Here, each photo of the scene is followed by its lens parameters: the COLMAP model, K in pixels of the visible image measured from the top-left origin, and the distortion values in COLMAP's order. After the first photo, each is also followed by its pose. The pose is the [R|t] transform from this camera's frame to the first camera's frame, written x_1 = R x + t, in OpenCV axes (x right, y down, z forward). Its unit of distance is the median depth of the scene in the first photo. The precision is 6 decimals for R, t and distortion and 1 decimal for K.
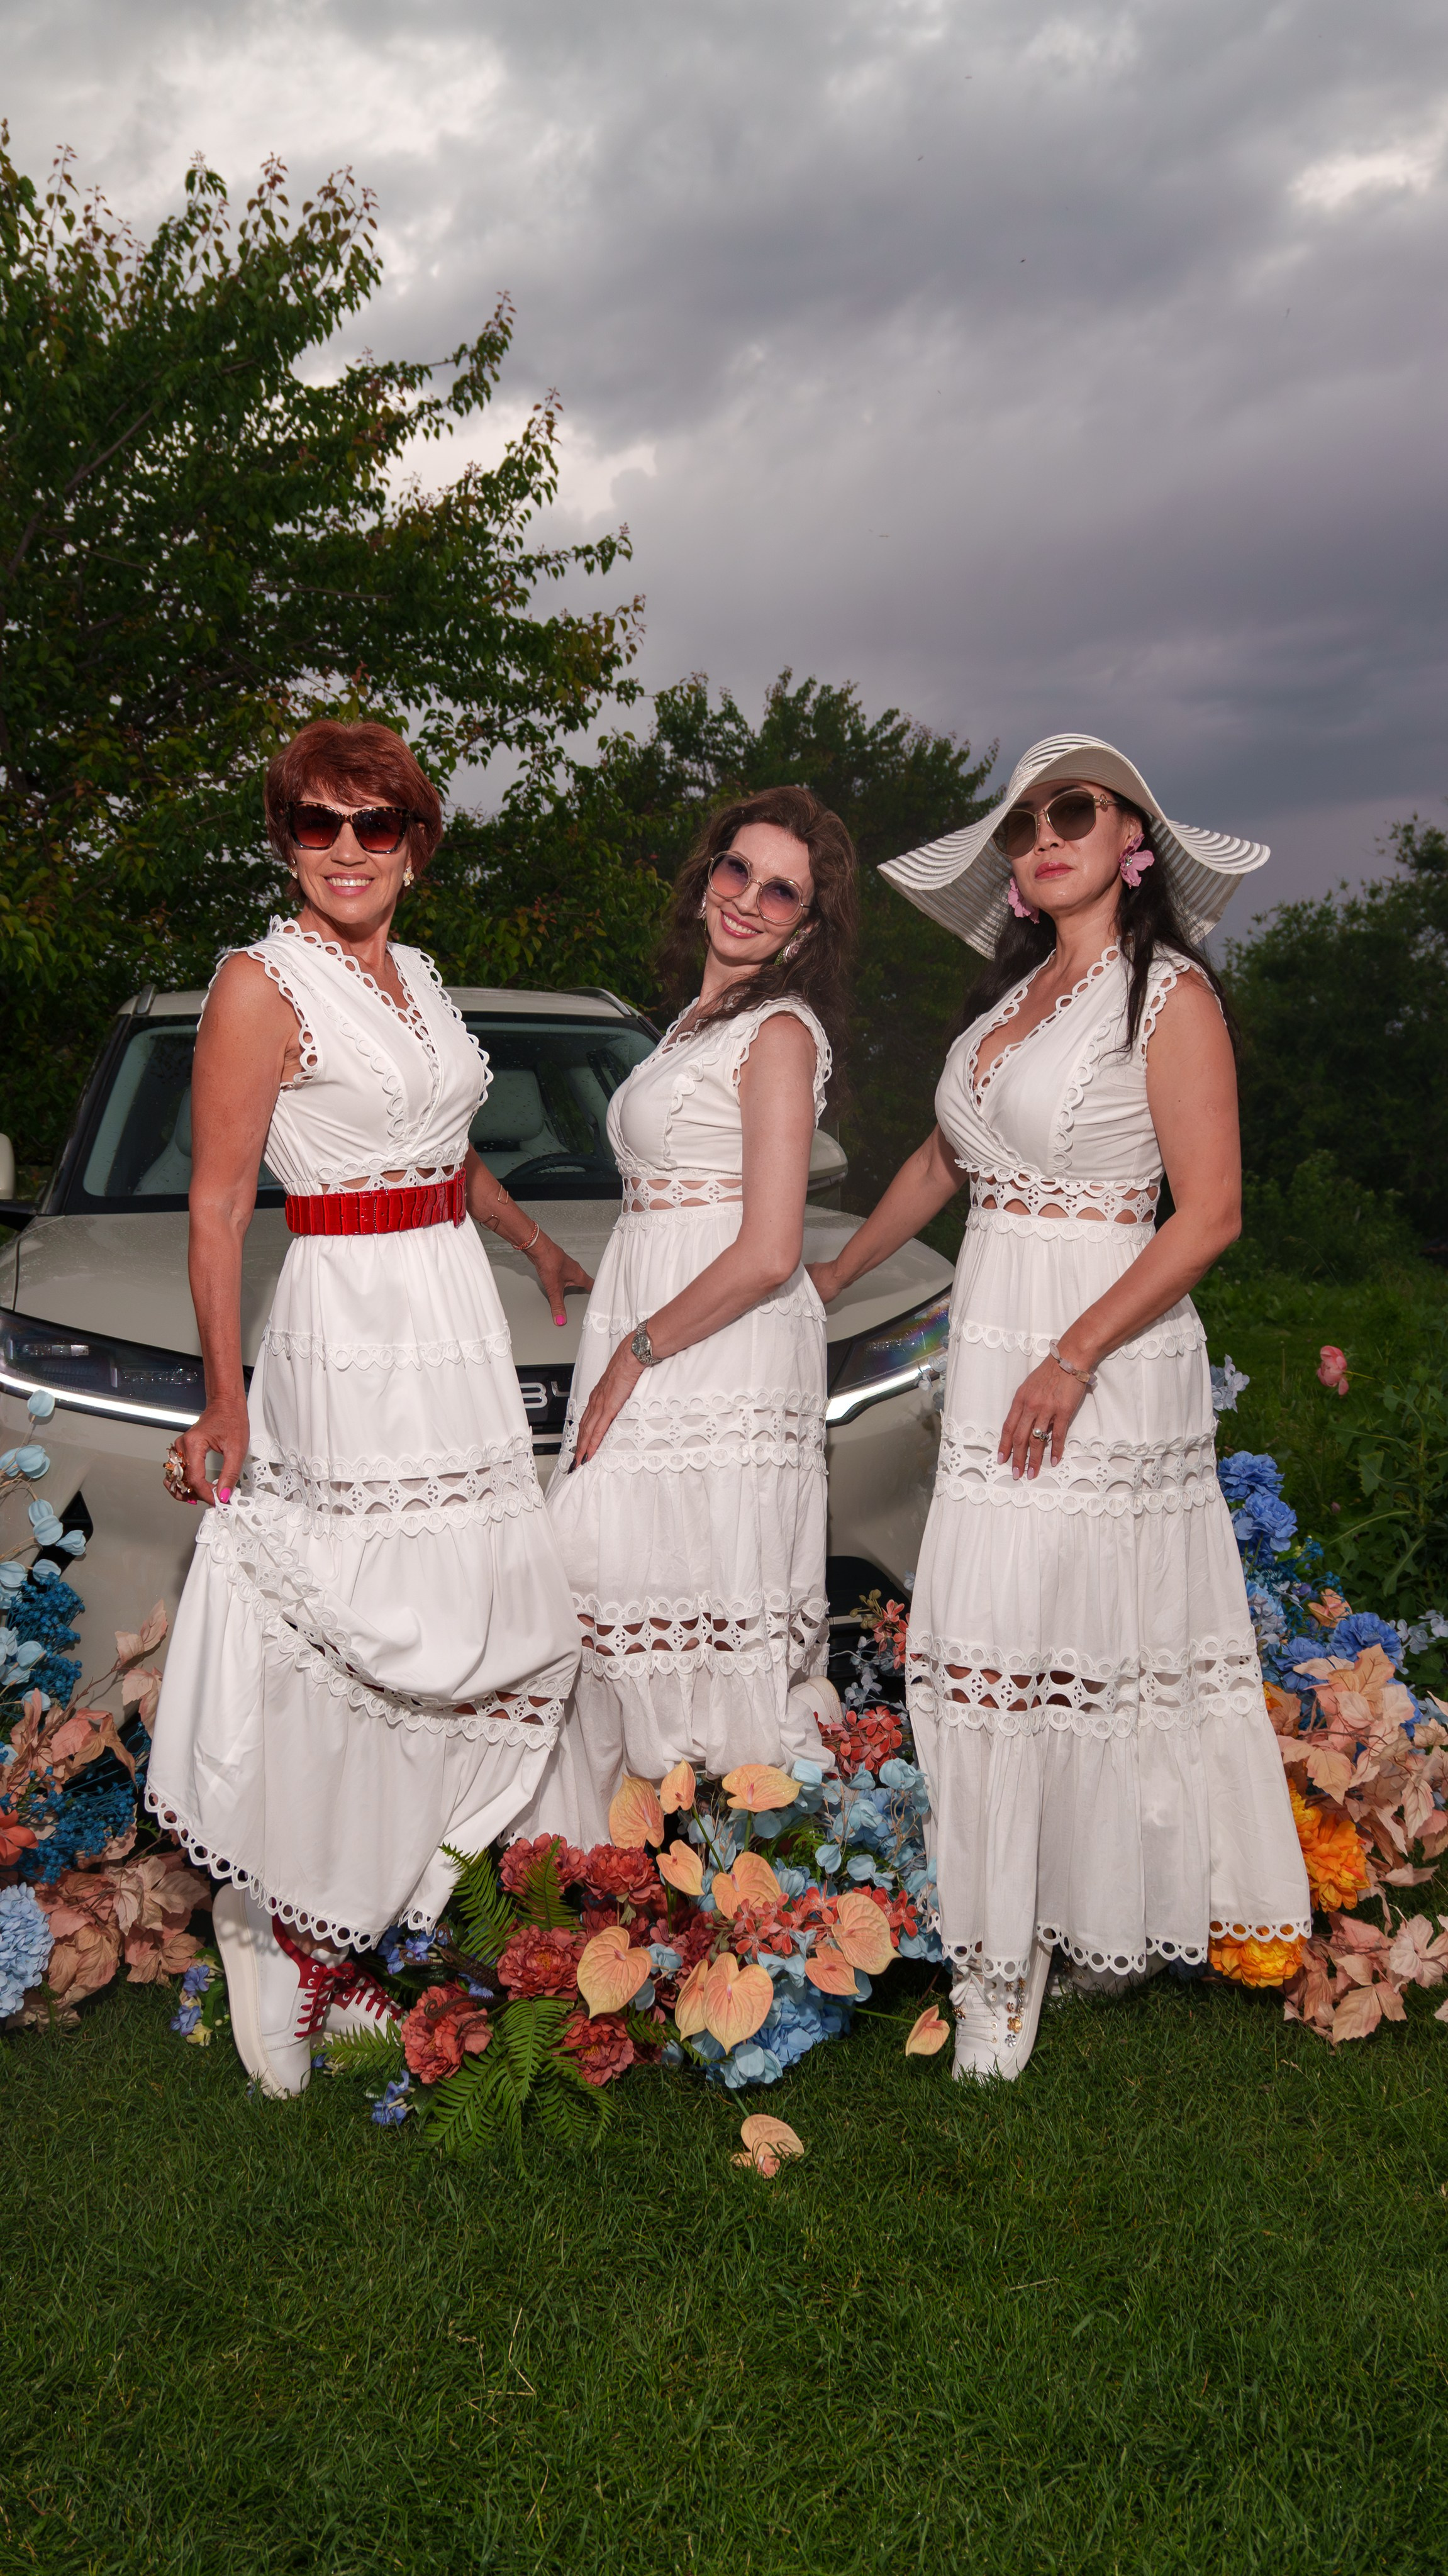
lens RADIAL K [[2012.0, 0, 721.7], [0, 2012.0, 1278.3], [0, 0, 1]] dist [0.042336, 0.001523]
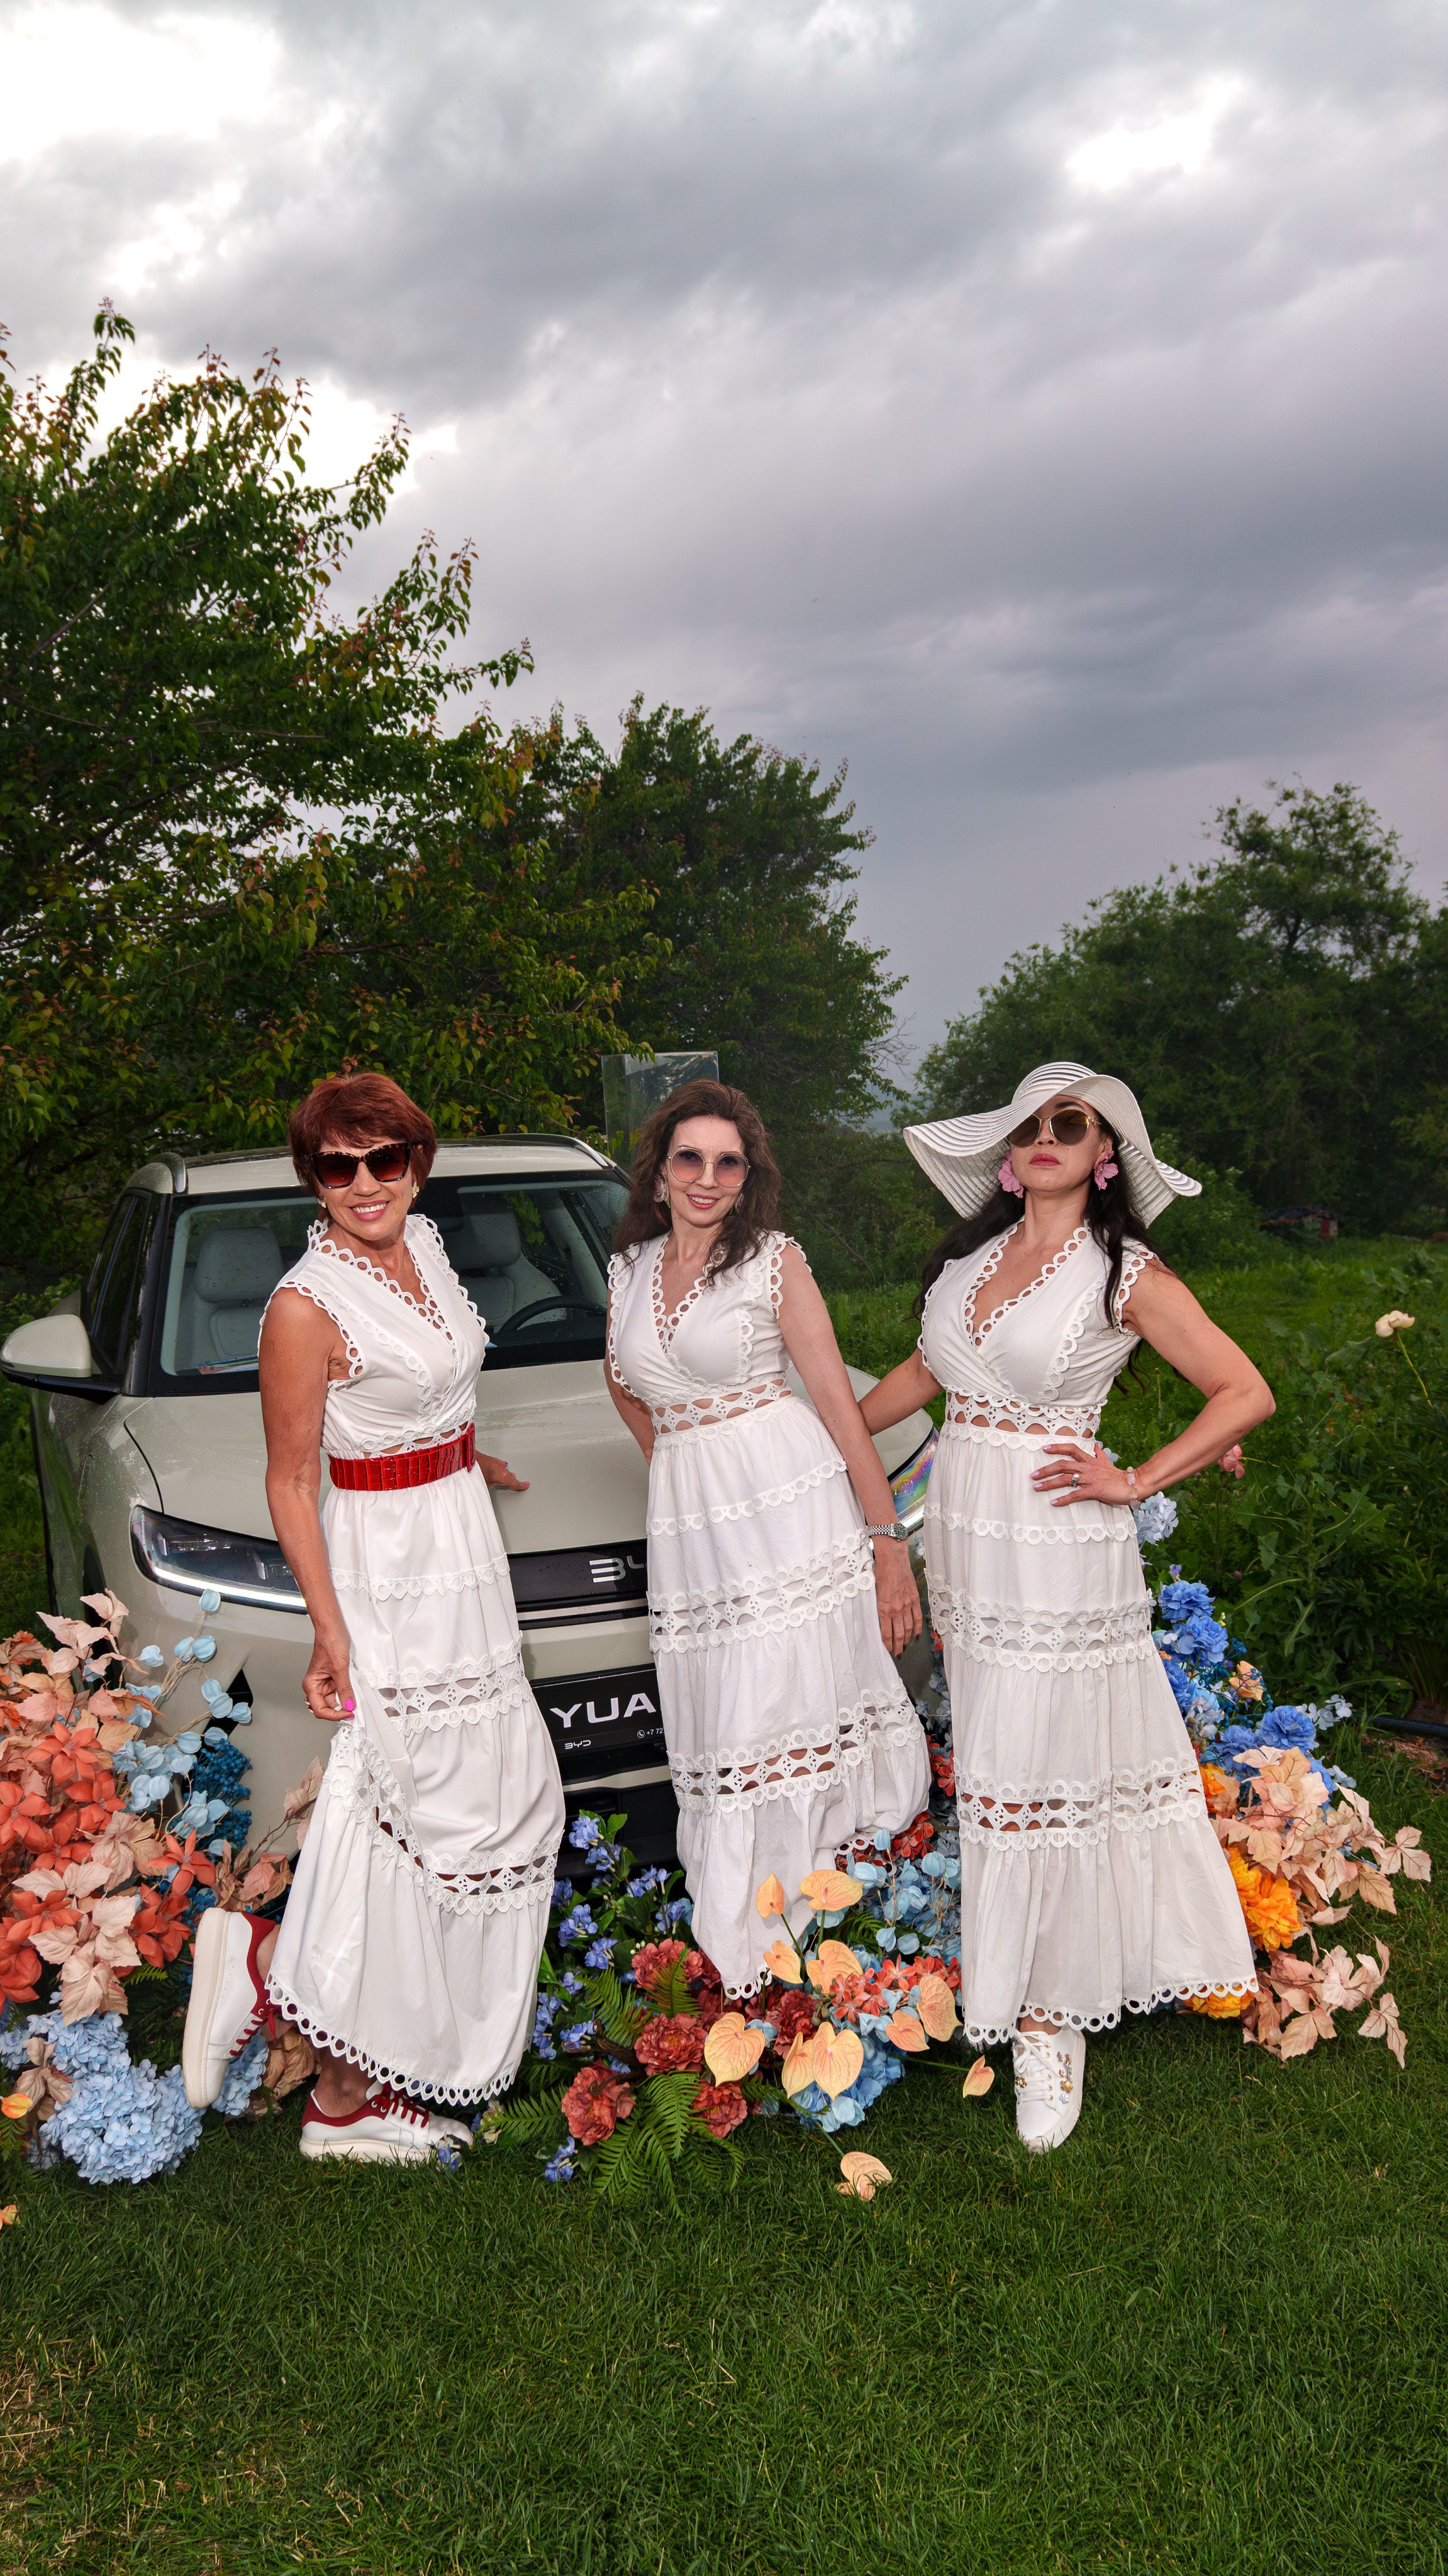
lens RADIAL K [[2012.0, 0, 721.7], [0, 2012.0, 1278.3], [0, 0, 1]] dist [0.042336, 0.001523]
pose [[0.996437, -0.042739, 0.072708, -0.113376], [0.042049, 0.999055, 0.010991, -0.132602], [-0.073109, -0.007894, 0.997293, -0.226720]]
